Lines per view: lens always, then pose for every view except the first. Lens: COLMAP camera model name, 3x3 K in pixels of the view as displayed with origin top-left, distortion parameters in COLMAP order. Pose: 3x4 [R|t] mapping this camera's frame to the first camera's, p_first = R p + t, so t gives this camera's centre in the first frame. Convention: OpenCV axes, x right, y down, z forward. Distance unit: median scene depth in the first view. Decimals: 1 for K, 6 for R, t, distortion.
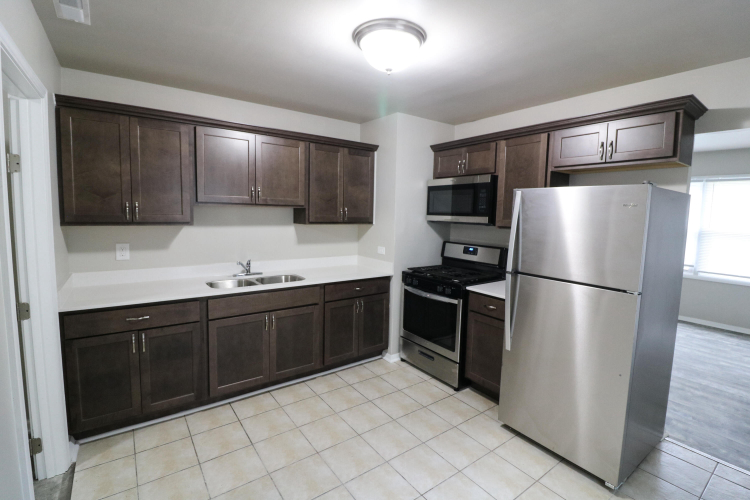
lens RADIAL K [[344.5, 0, 381.2], [0, 344.5, 244.6], [0, 0, 1]] dist [-0.012912, -0.003209]
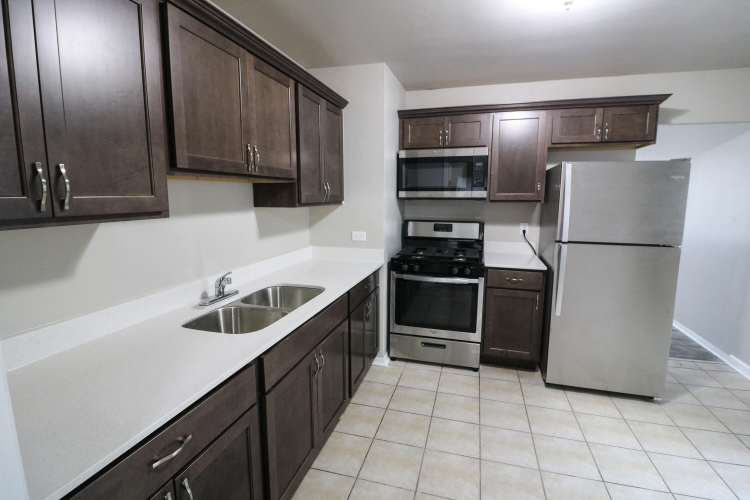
lens RADIAL K [[344.5, 0, 379.3], [0, 344.5, 245.9], [0, 0, 1]] dist [-0.012912, -0.003209]
pose [[0.792898, -0.111727, 0.599024, -0.557204], [0.075364, 0.993480, 0.085543, -0.032337], [-0.604676, -0.022682, 0.796148, 0.408150]]
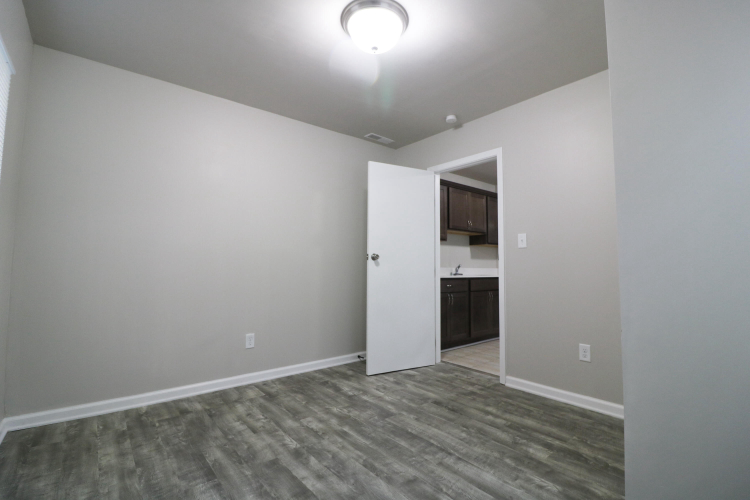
lens RADIAL K [[344.5, 0, 386.3], [0, 344.5, 242.8], [0, 0, 1]] dist [-0.012912, -0.003209]
pose [[0.997313, -0.015145, 0.071671, -0.903101], [0.027412, 0.984469, -0.173403, 0.229064], [-0.067932, 0.174902, 0.982240, -0.648430]]
